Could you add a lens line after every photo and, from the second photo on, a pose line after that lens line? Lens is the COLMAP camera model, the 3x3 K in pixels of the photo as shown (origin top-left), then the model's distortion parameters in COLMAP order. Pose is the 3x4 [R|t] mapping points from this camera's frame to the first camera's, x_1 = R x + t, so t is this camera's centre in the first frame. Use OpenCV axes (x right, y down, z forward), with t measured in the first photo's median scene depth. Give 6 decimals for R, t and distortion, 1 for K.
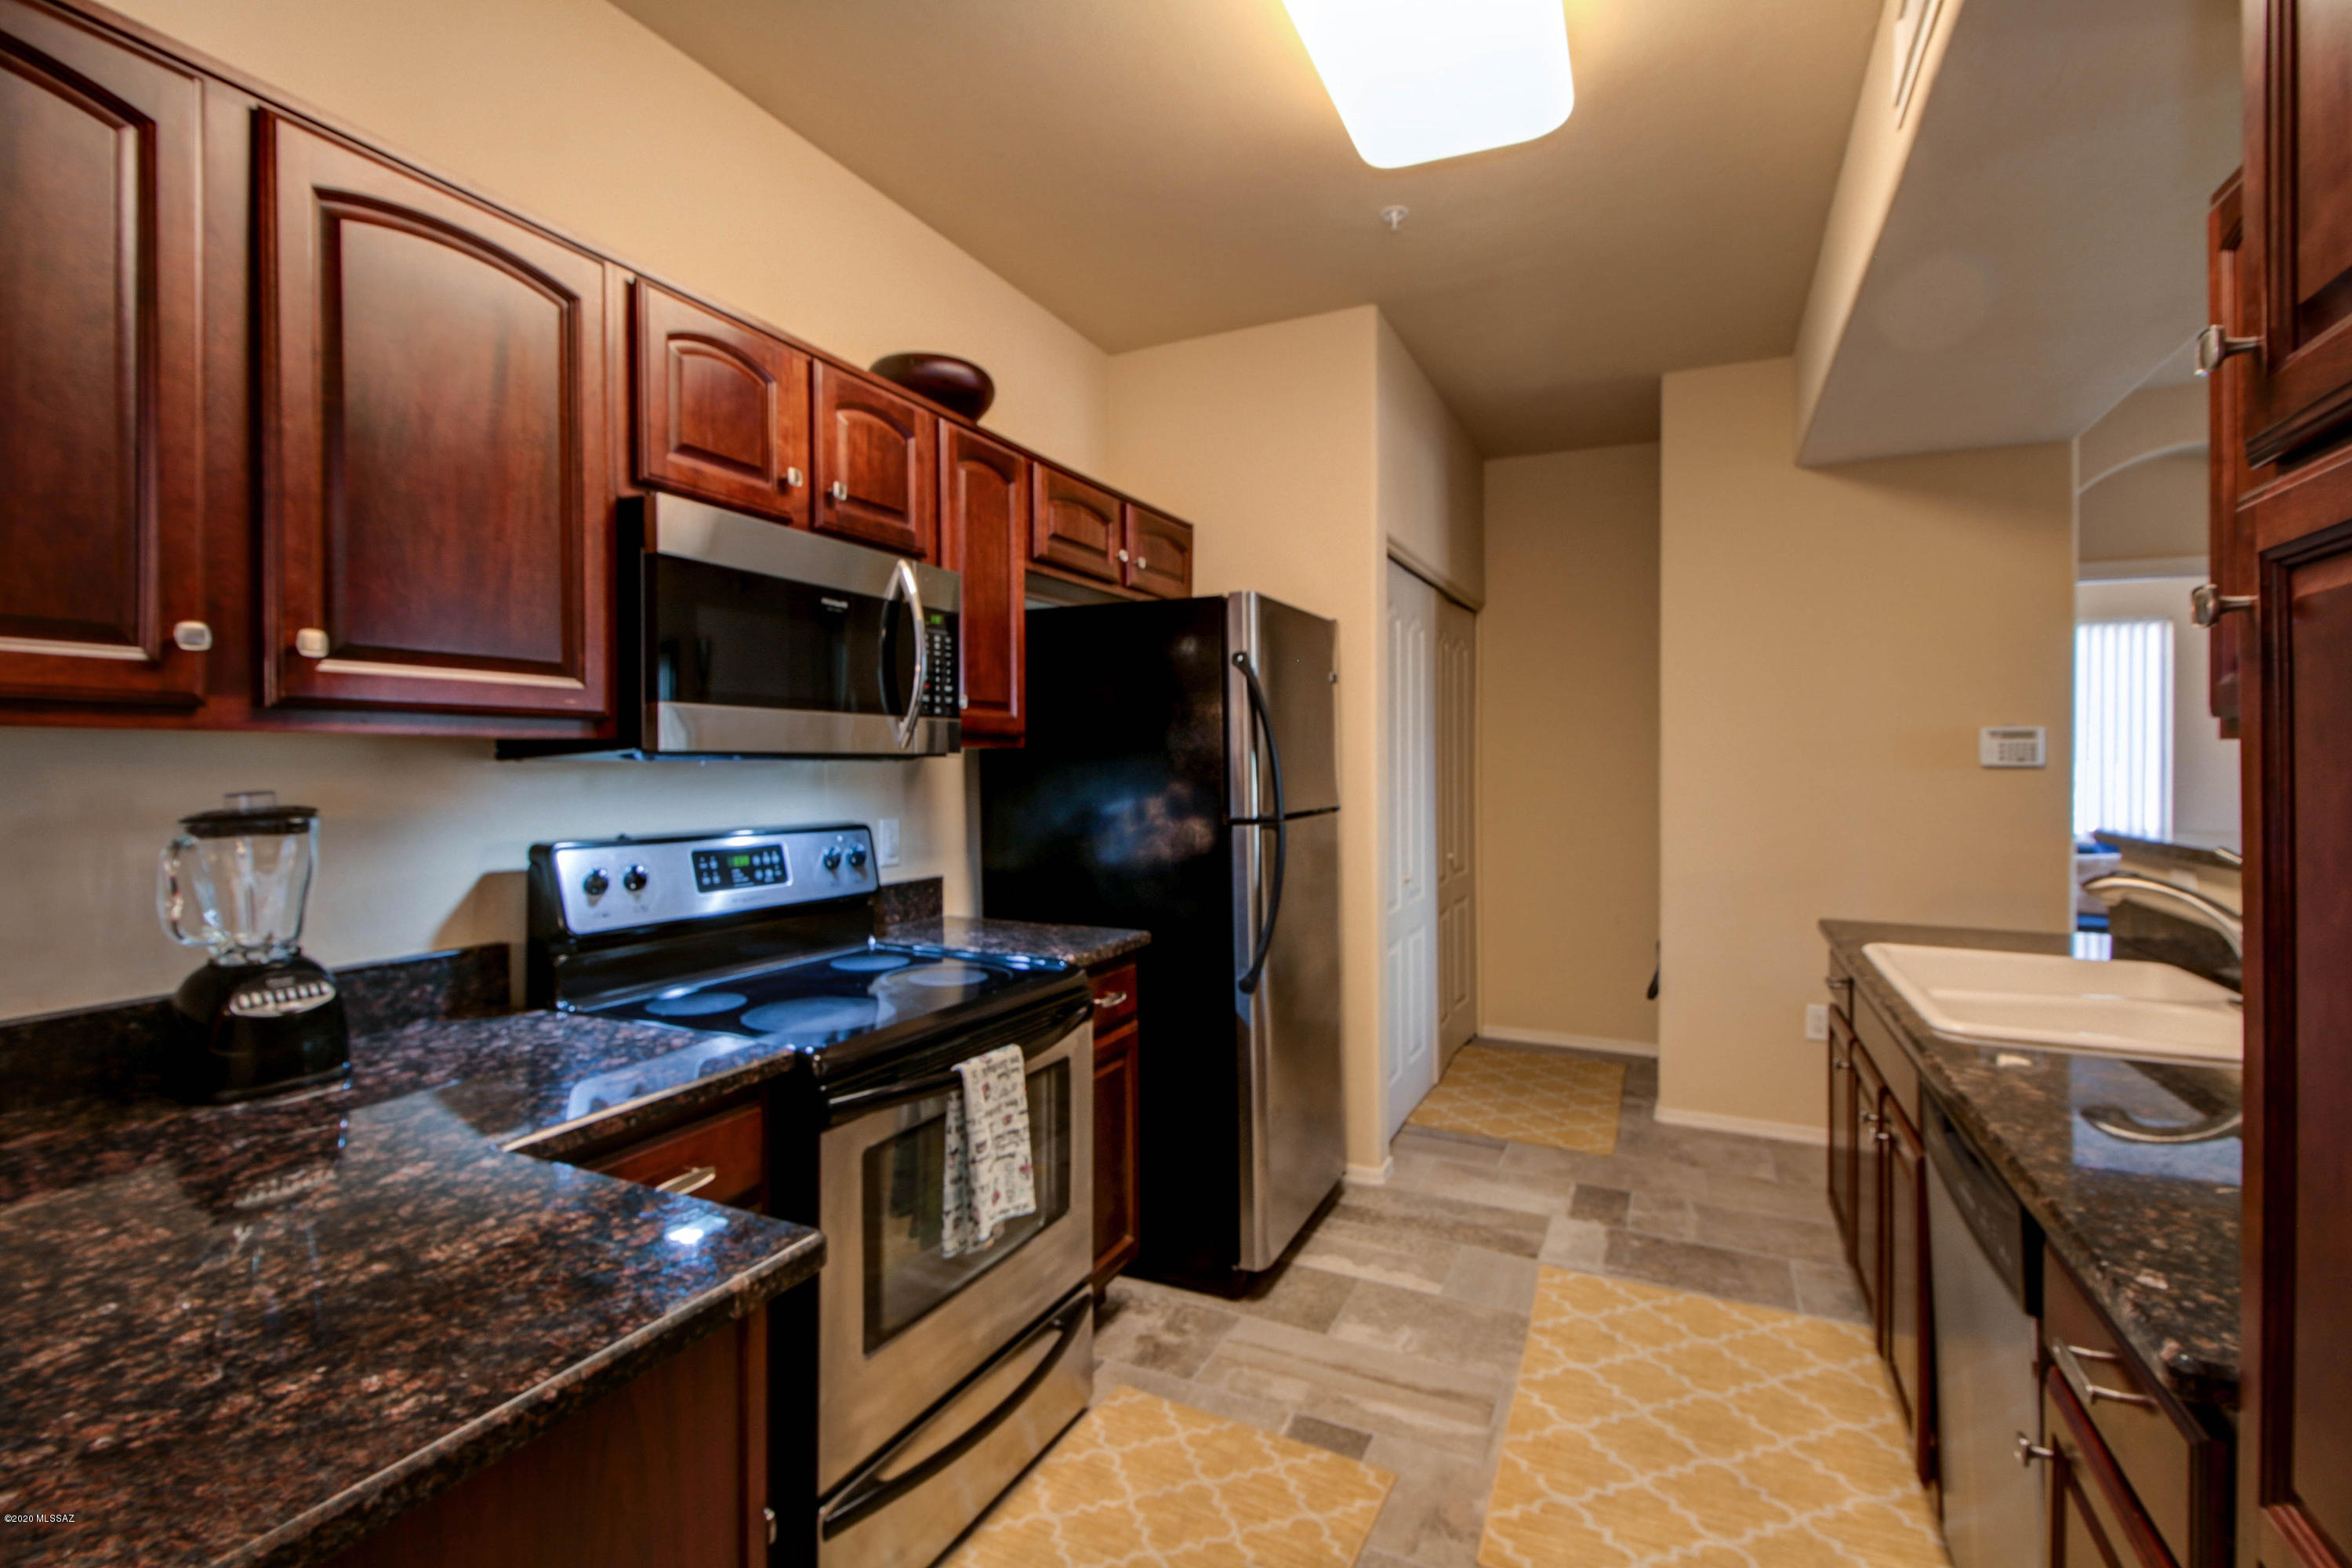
lens RADIAL K [[1070.8, 0, 1179.0], [0, 1070.8, 756.1], [0, 0, 1]] dist [0.000240, -0.000002]
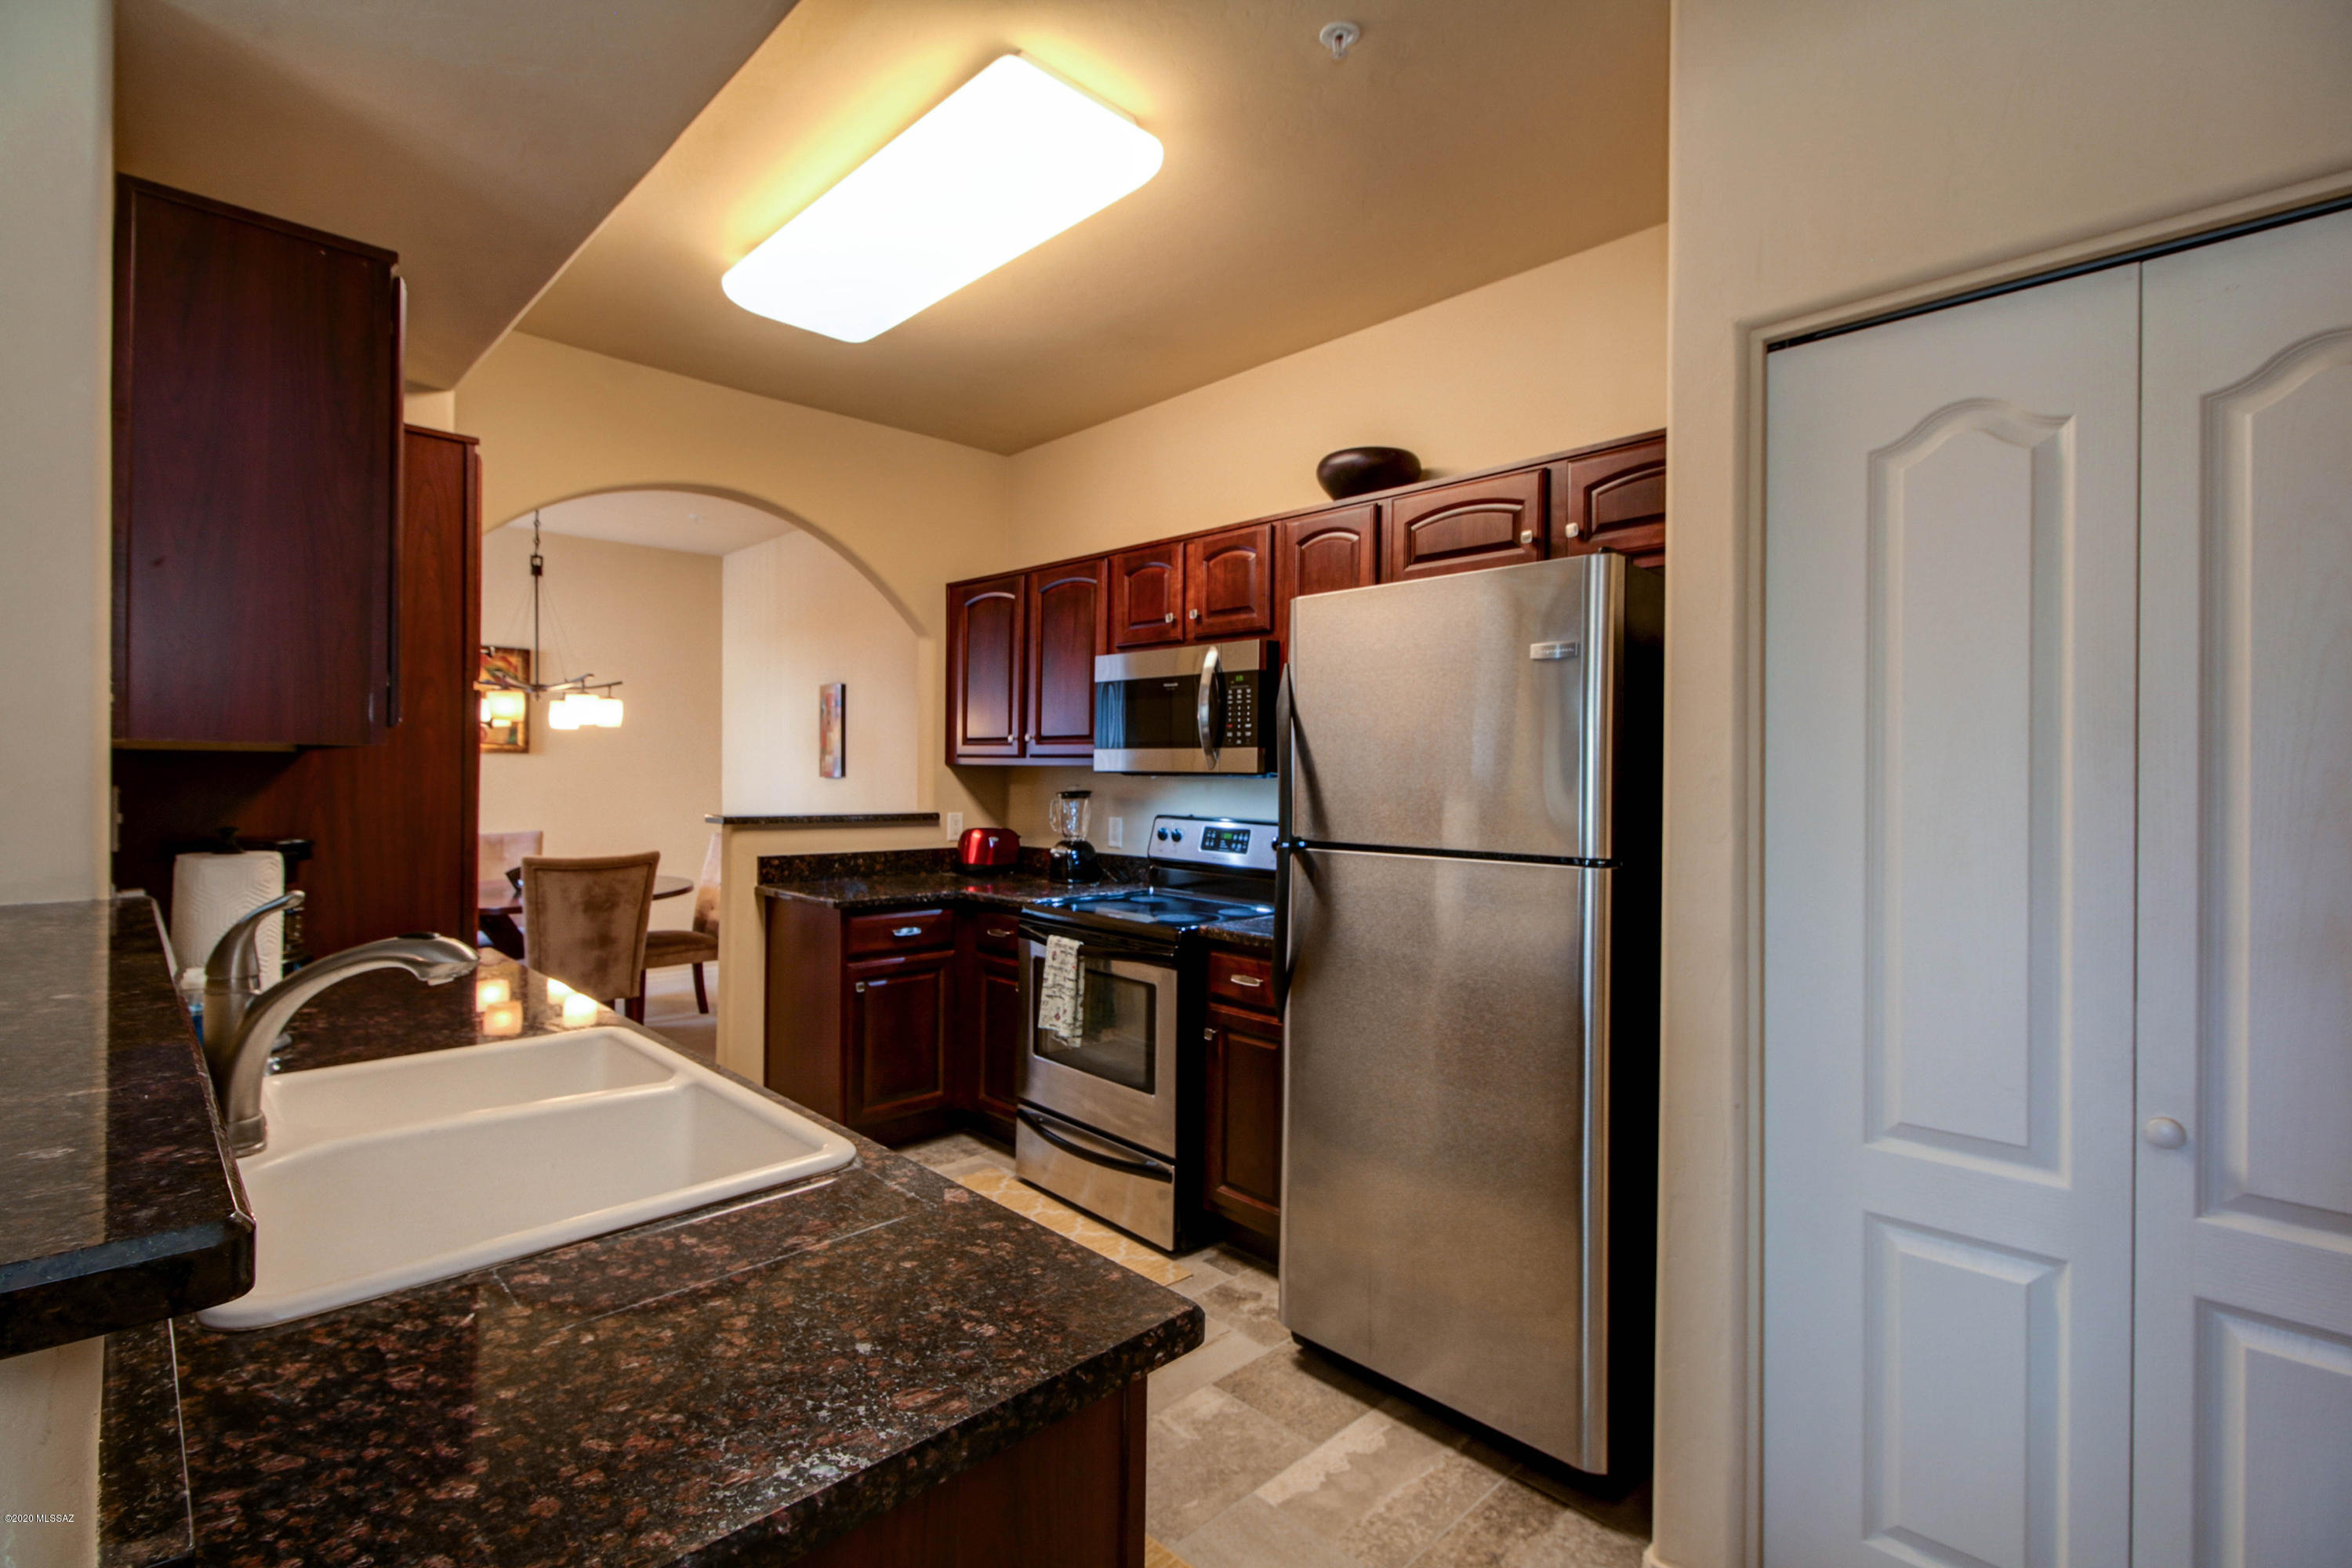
lens RADIAL K [[1083.4, 0, 1179.3], [0, 1083.4, 775.5], [0, 0, 1]] dist [0.001048, 0.000098]
pose [[-0.345282, -0.001880, -0.938497, 1.256216], [-0.012538, 0.999918, 0.002610, -0.001848], [0.938415, 0.012668, -0.345277, 1.553868]]
